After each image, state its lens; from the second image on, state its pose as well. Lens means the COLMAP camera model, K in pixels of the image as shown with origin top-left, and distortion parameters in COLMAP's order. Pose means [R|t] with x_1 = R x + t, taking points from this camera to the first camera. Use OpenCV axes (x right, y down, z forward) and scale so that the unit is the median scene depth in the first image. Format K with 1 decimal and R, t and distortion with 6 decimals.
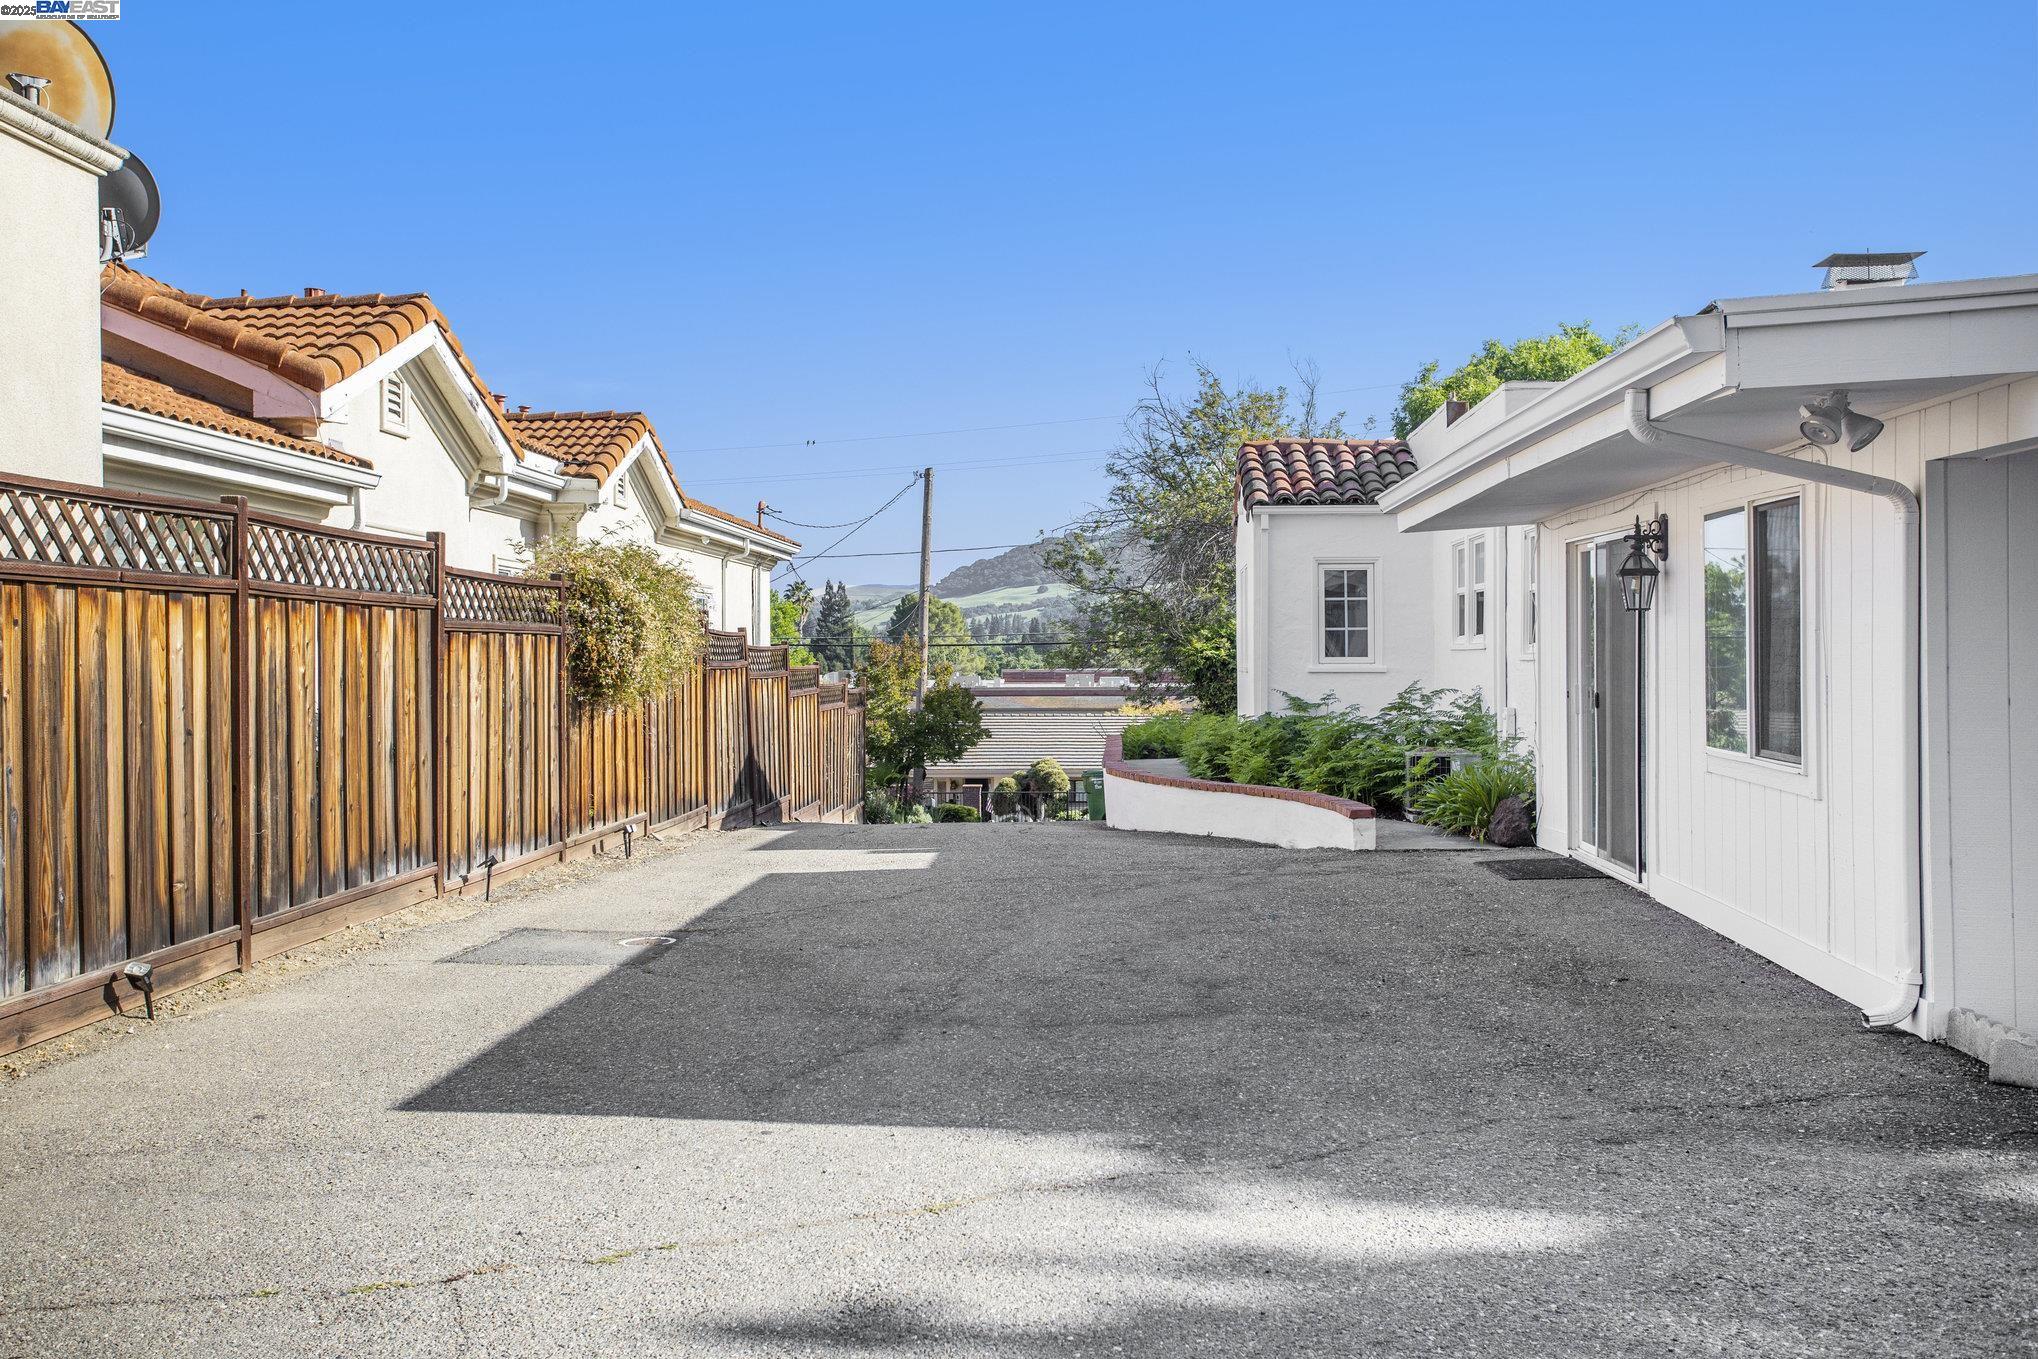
lens RADIAL K [[1877.3, 0, 1014.2], [0, 1877.3, 667.8], [0, 0, 1]] dist [0.028468, 0.000000]
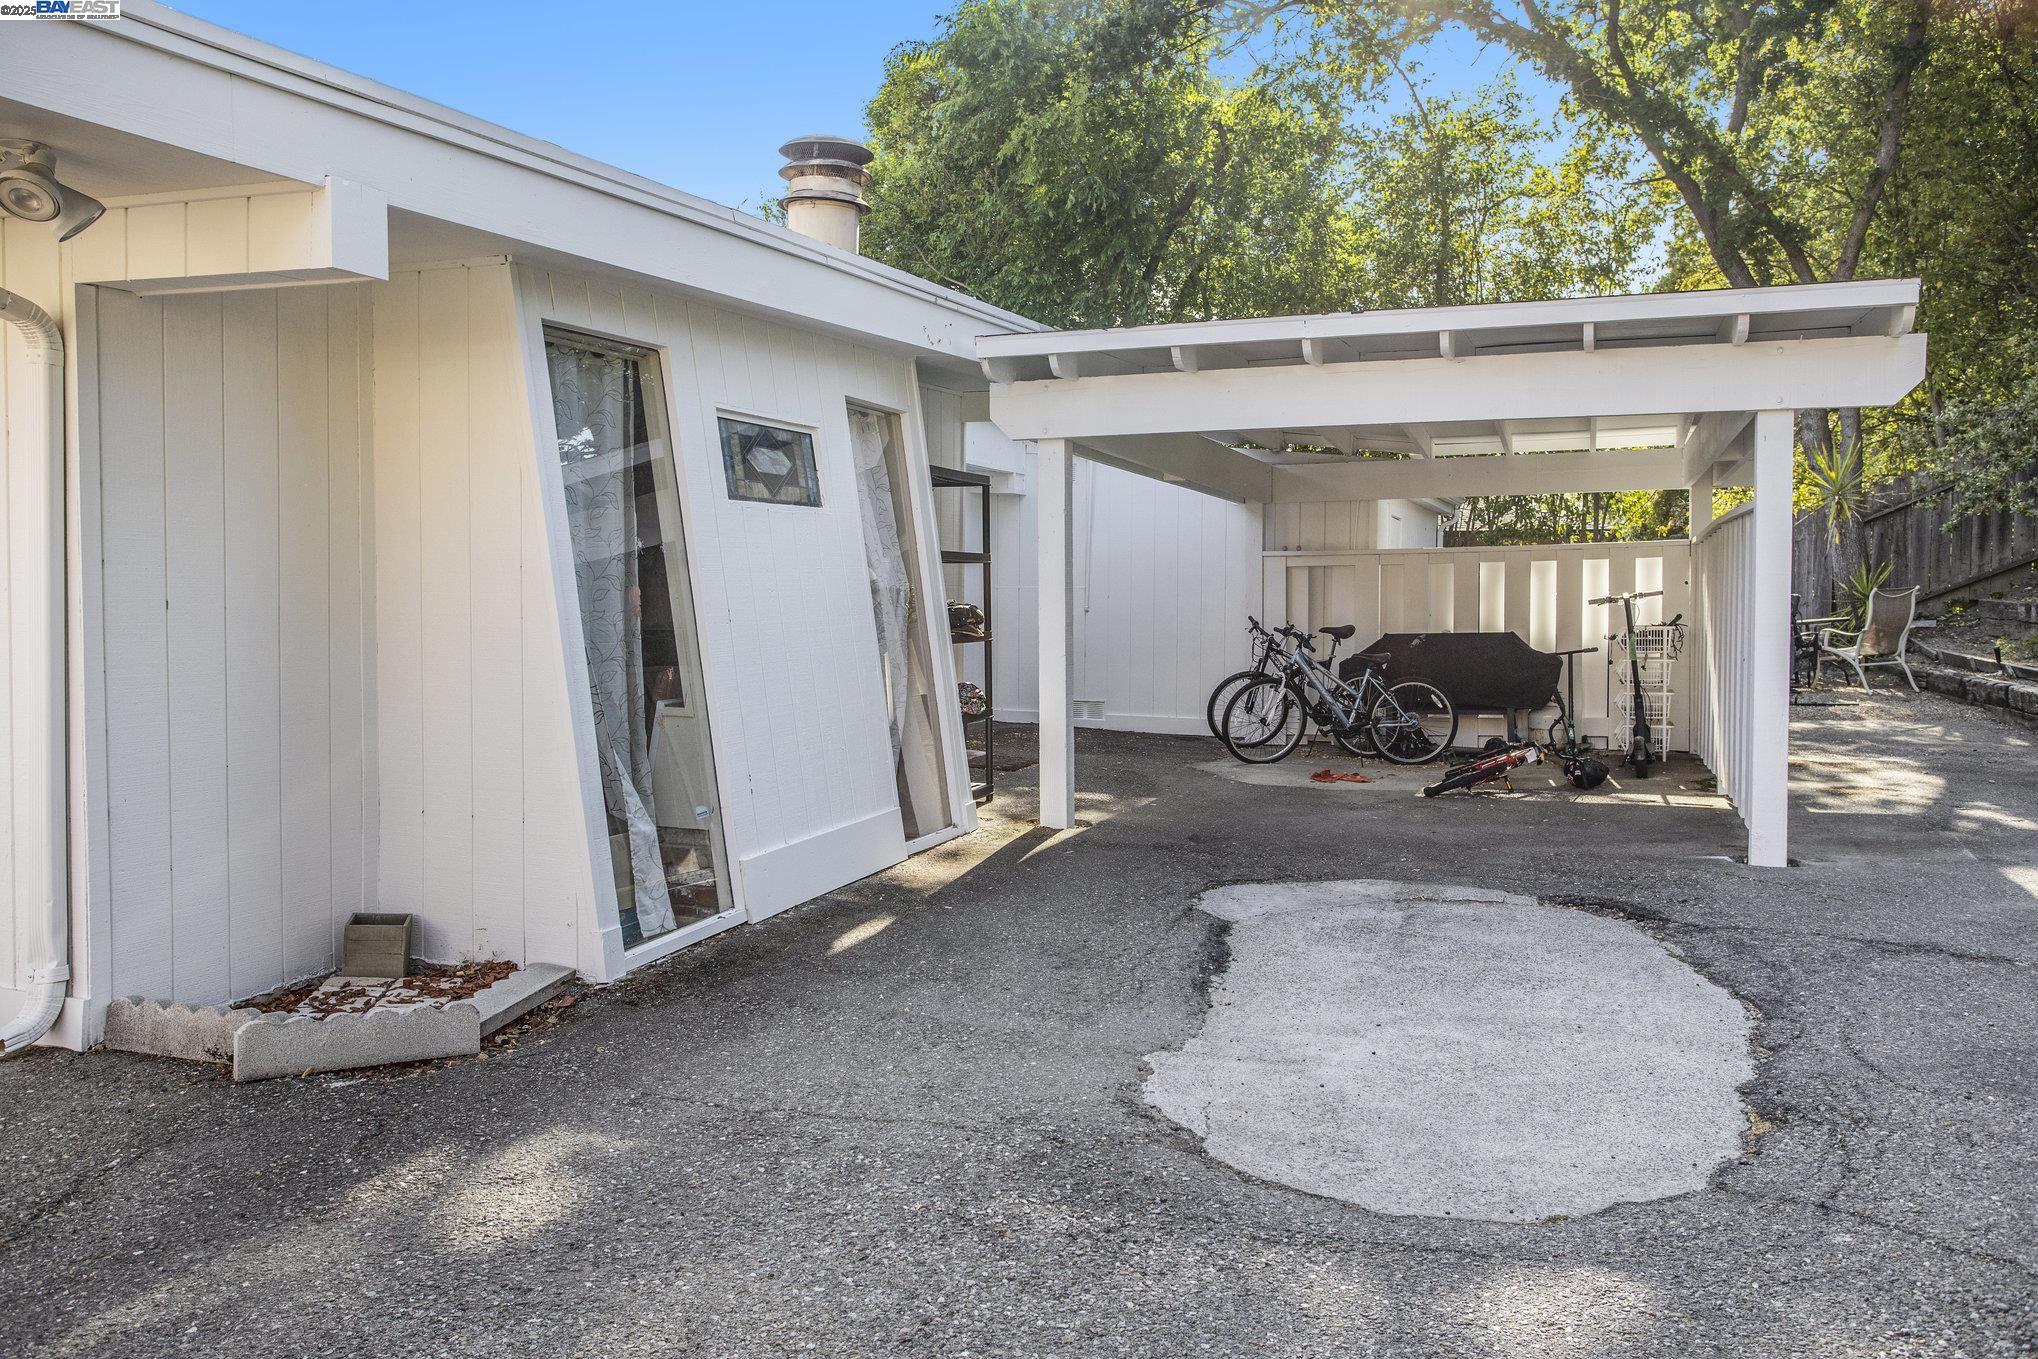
lens RADIAL K [[1539.1, 0, 967.2], [0, 1539.1, 647.5], [0, 0, 1]] dist [0.010155, 0.017455]
pose [[0.274993, -0.031742, 0.960922, -0.007356], [0.001509, 0.999468, 0.032583, 0.008640], [-0.961445, -0.007510, 0.274894, 0.277918]]
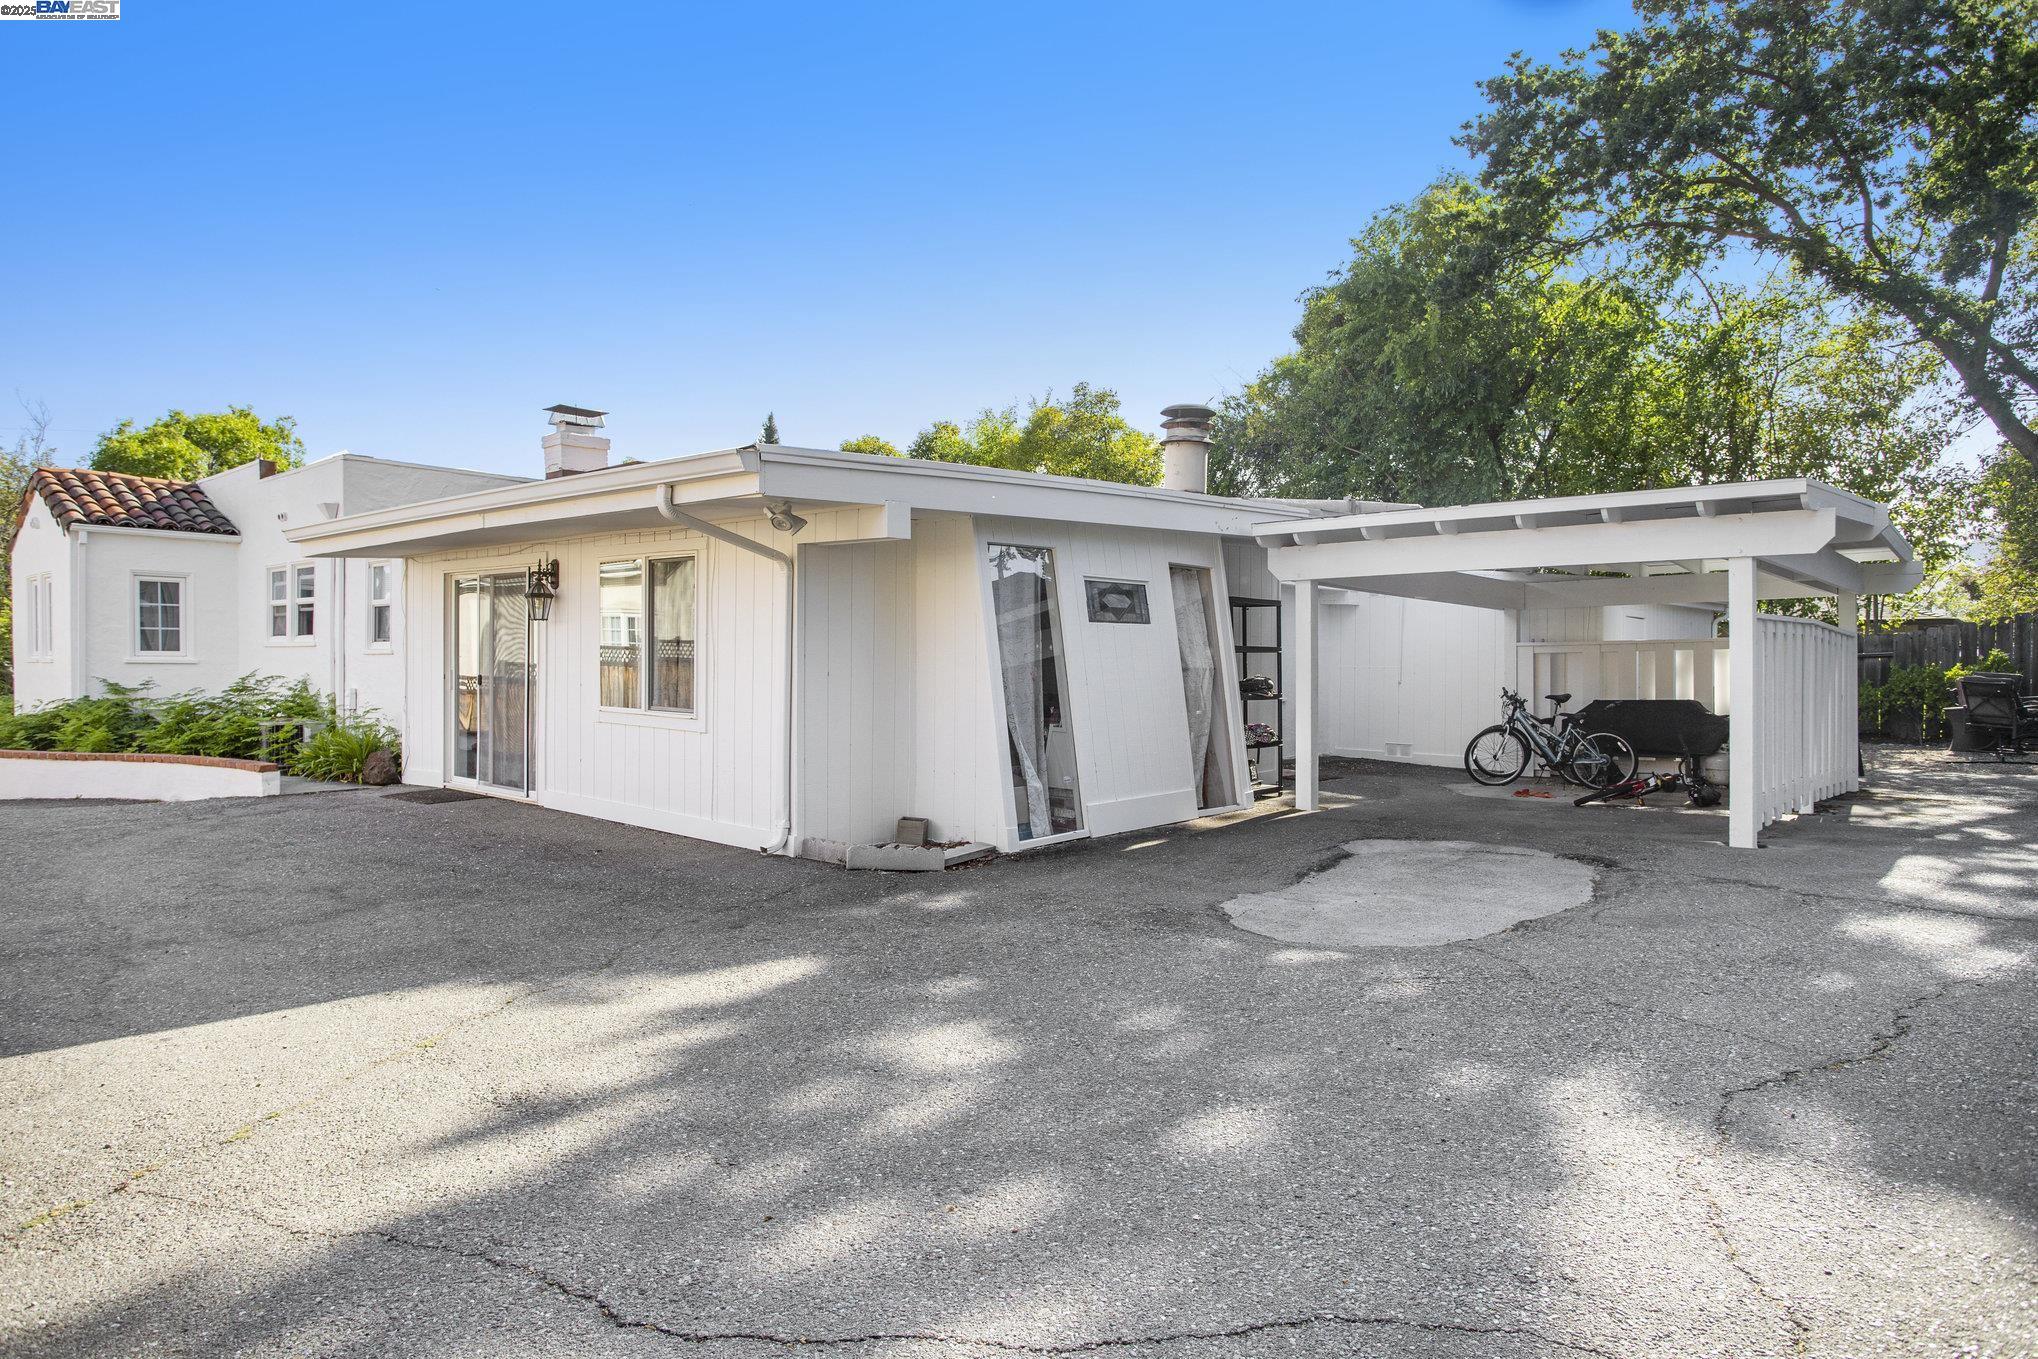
lens RADIAL K [[1250.3, 0, 1024.4], [0, 1250.3, 682.7], [0, 0, 1]] dist [-0.000774, 0.003129]
pose [[0.588005, -0.004258, 0.808846, -0.212777], [-0.003592, 0.999963, 0.007876, 0.008898], [-0.808849, -0.007537, 0.587968, 0.056480]]
